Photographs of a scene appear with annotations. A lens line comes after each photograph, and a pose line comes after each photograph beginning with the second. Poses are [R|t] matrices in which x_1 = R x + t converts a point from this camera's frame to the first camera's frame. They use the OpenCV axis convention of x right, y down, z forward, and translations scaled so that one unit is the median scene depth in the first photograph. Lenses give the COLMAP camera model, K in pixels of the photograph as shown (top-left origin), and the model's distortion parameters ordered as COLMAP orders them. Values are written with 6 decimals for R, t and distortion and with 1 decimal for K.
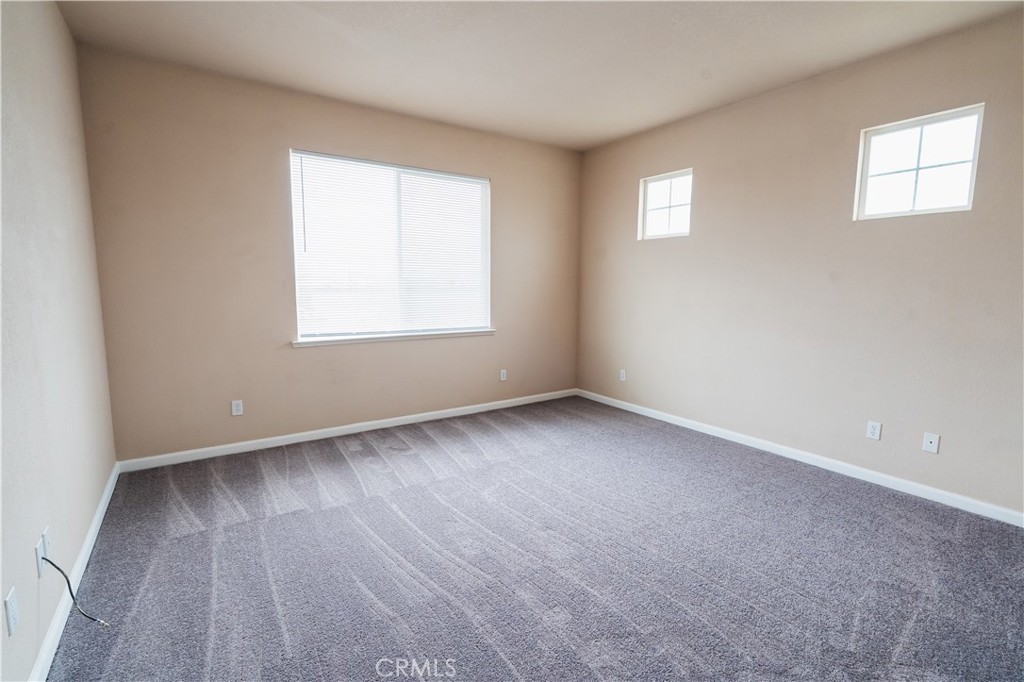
lens RADIAL K [[476.2, 0, 514.4], [0, 476.2, 339.8], [0, 0, 1]] dist [-0.001068, -0.000075]
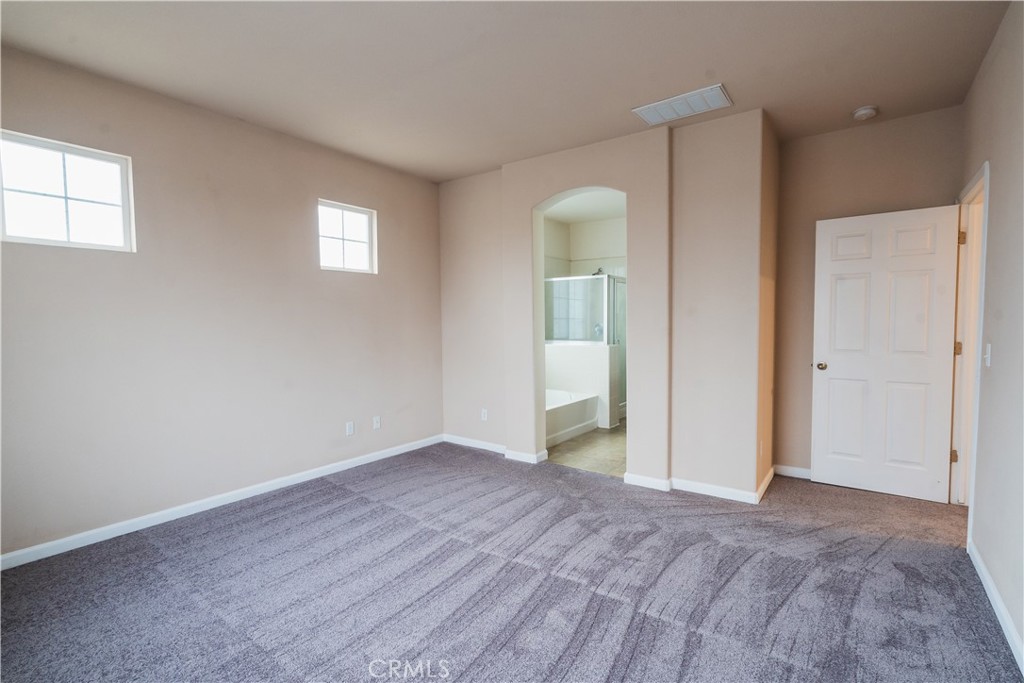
lens RADIAL K [[476.2, 0, 518.3], [0, 476.2, 345.2], [0, 0, 1]] dist [-0.001068, -0.000075]
pose [[-0.340604, -0.059139, 0.938345, -0.645116], [0.115345, 0.987853, 0.104127, -0.125335], [-0.933105, 0.143700, -0.329646, 0.963423]]
